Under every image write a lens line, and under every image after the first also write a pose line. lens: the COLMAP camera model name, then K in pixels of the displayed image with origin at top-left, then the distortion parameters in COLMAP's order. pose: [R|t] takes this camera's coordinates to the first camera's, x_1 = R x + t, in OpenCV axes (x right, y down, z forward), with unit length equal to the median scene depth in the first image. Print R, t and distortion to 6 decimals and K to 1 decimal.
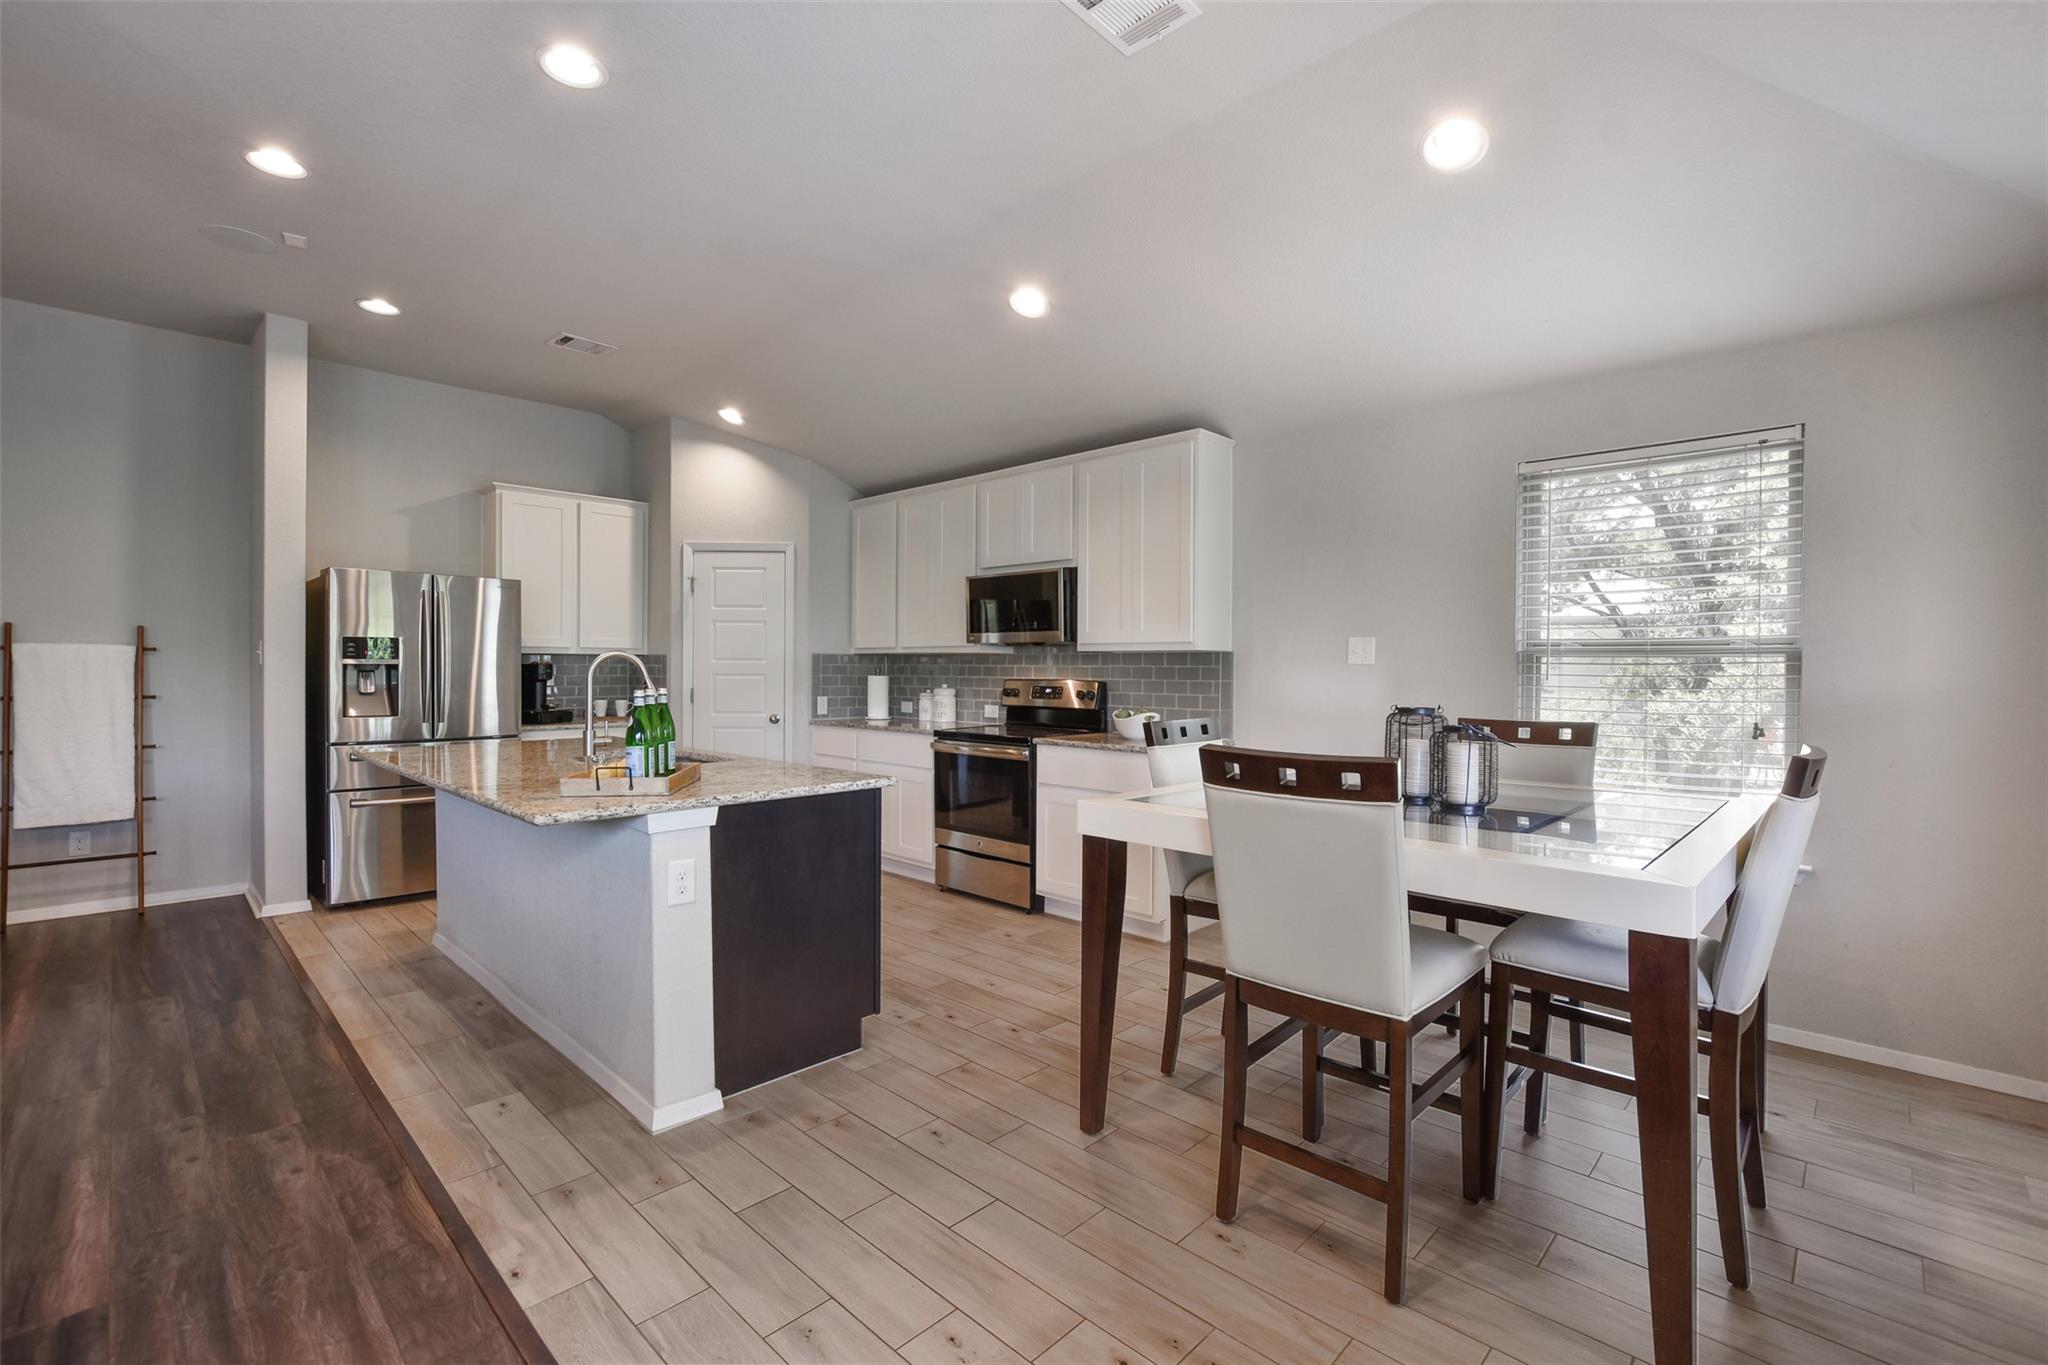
lens RADIAL K [[905.3, 0, 999.1], [0, 905.3, 667.6], [0, 0, 1]] dist [-0.014907, 0.000812]
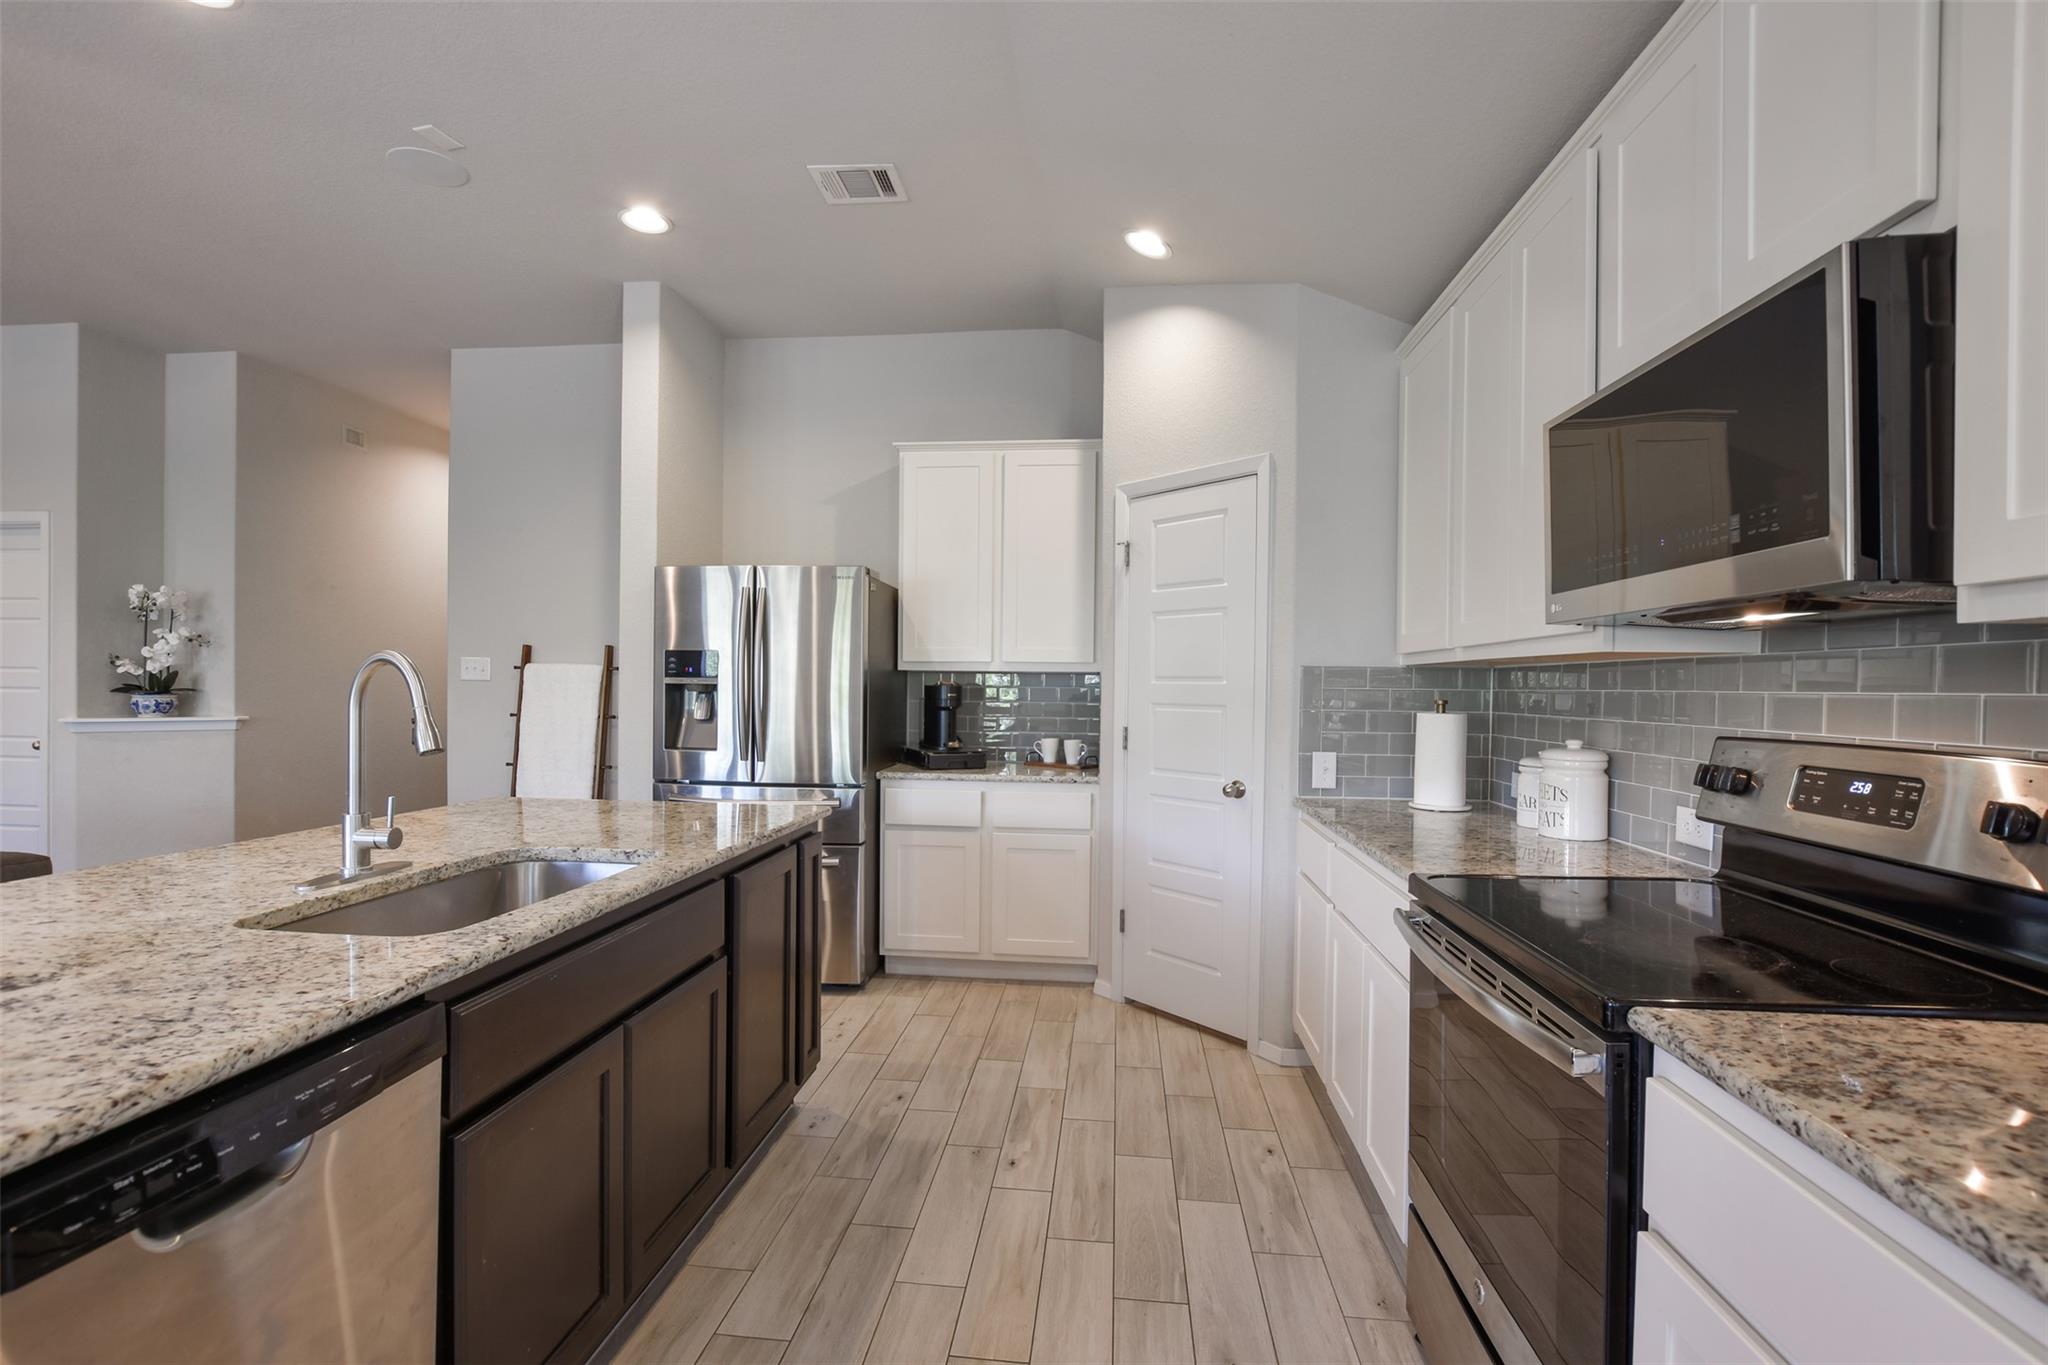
lens RADIAL K [[905.3, 0, 1022.3], [0, 905.3, 692.5], [0, 0, 1]] dist [-0.014907, 0.000812]
pose [[0.621309, 0.007651, -0.783528, 0.104546], [-0.009366, 0.999953, 0.002337, -0.000559], [0.783510, 0.005886, 0.621352, 0.644877]]
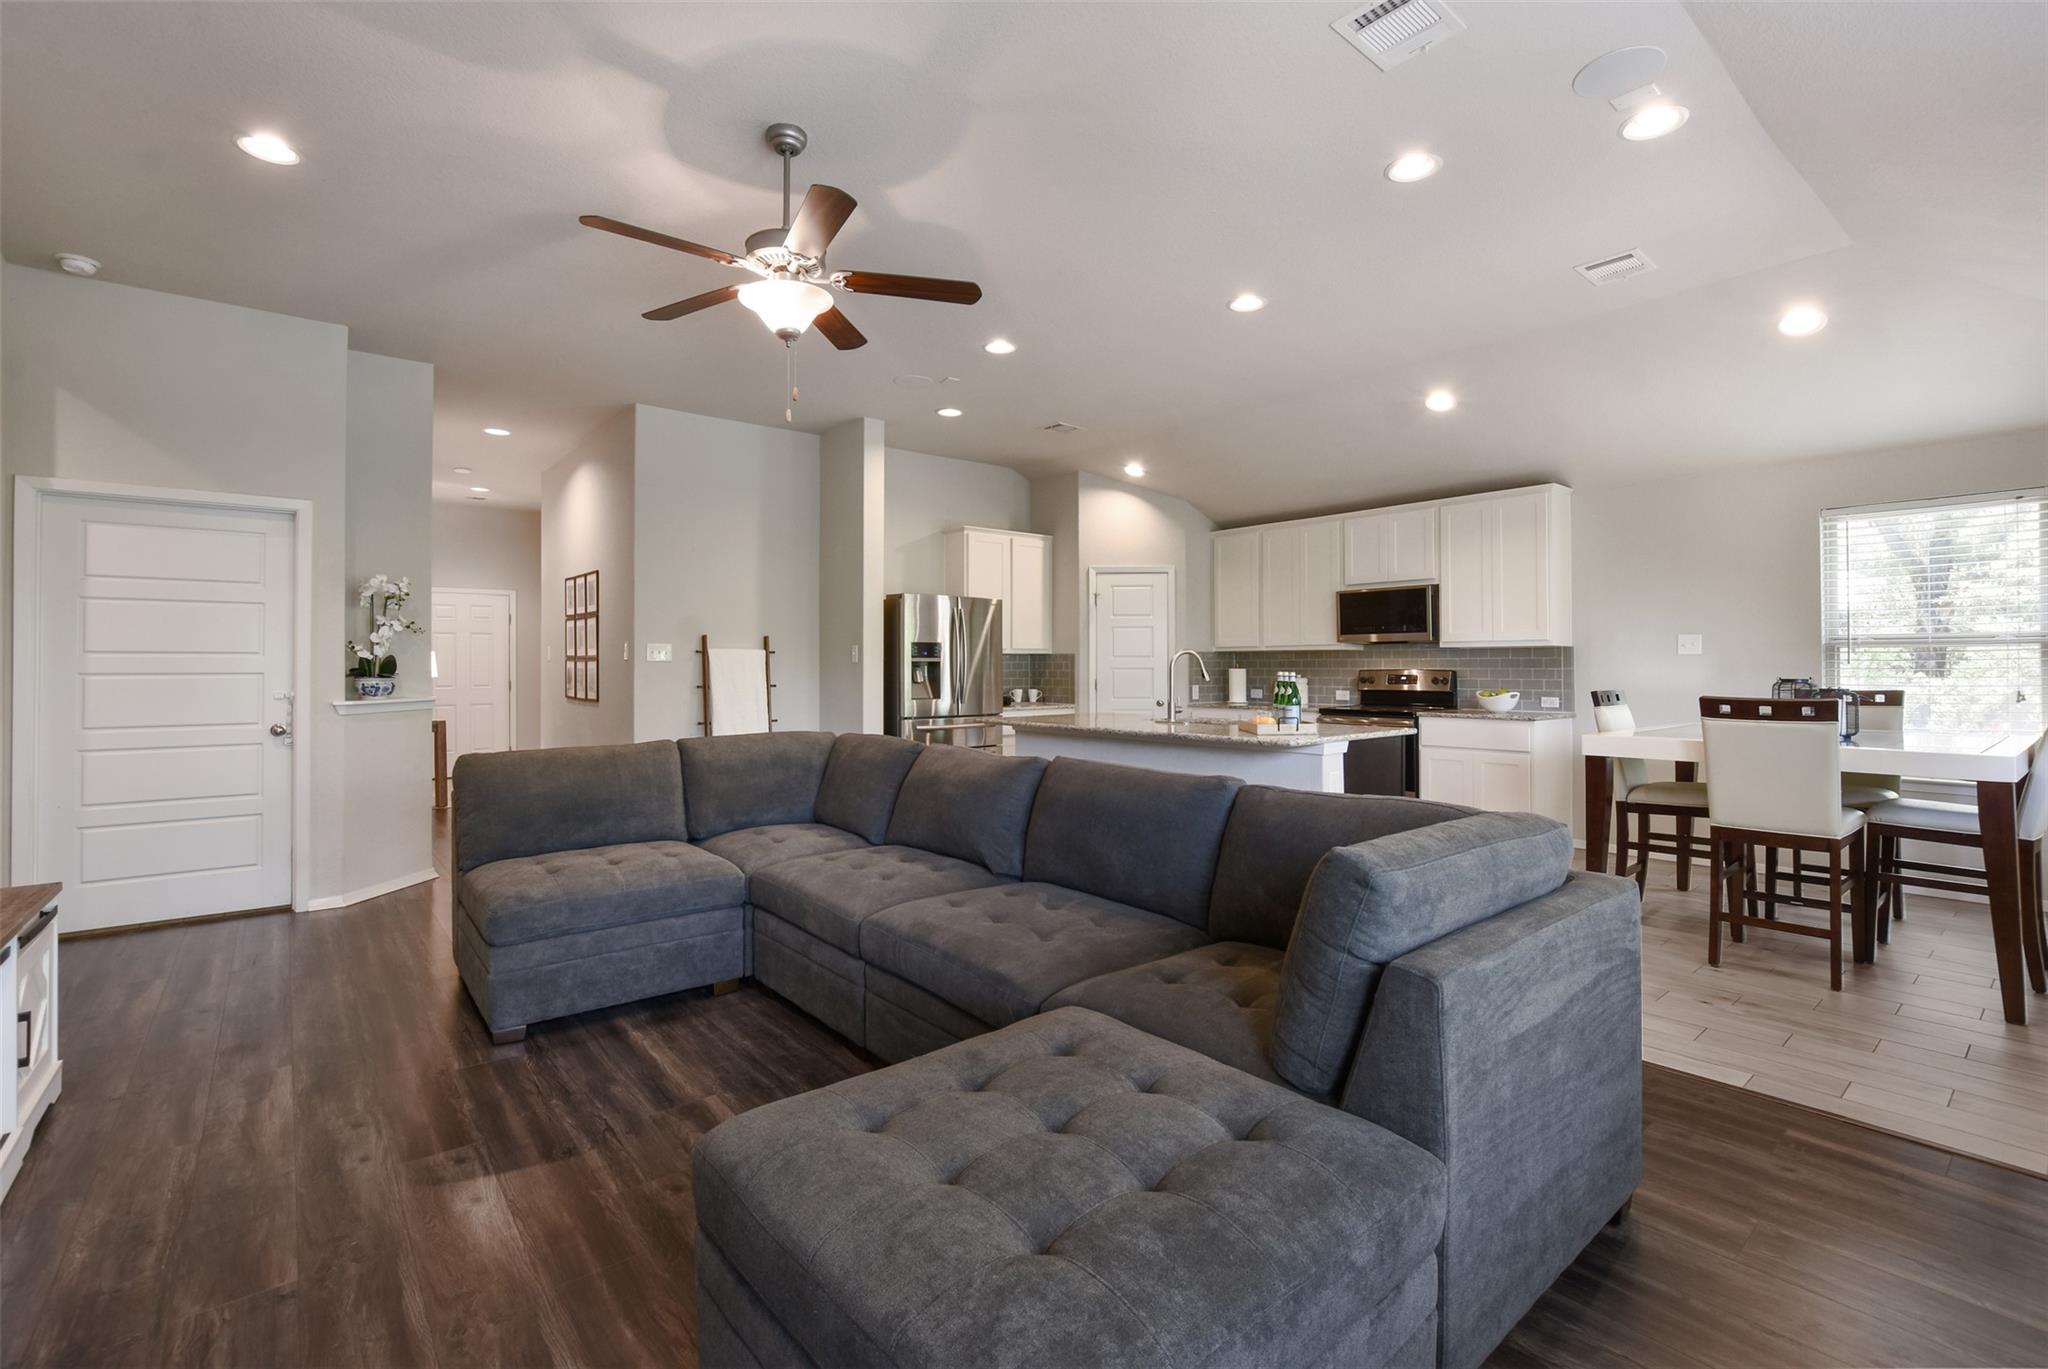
lens RADIAL K [[912.1, 0, 1022.2], [0, 912.1, 652.3], [0, 0, 1]] dist [-0.015000, 0.001553]
pose [[0.994996, -0.009520, -0.099460, -0.358103], [0.007943, 0.999837, -0.016238, 0.005500], [0.099599, 0.015366, 0.994909, -0.356757]]
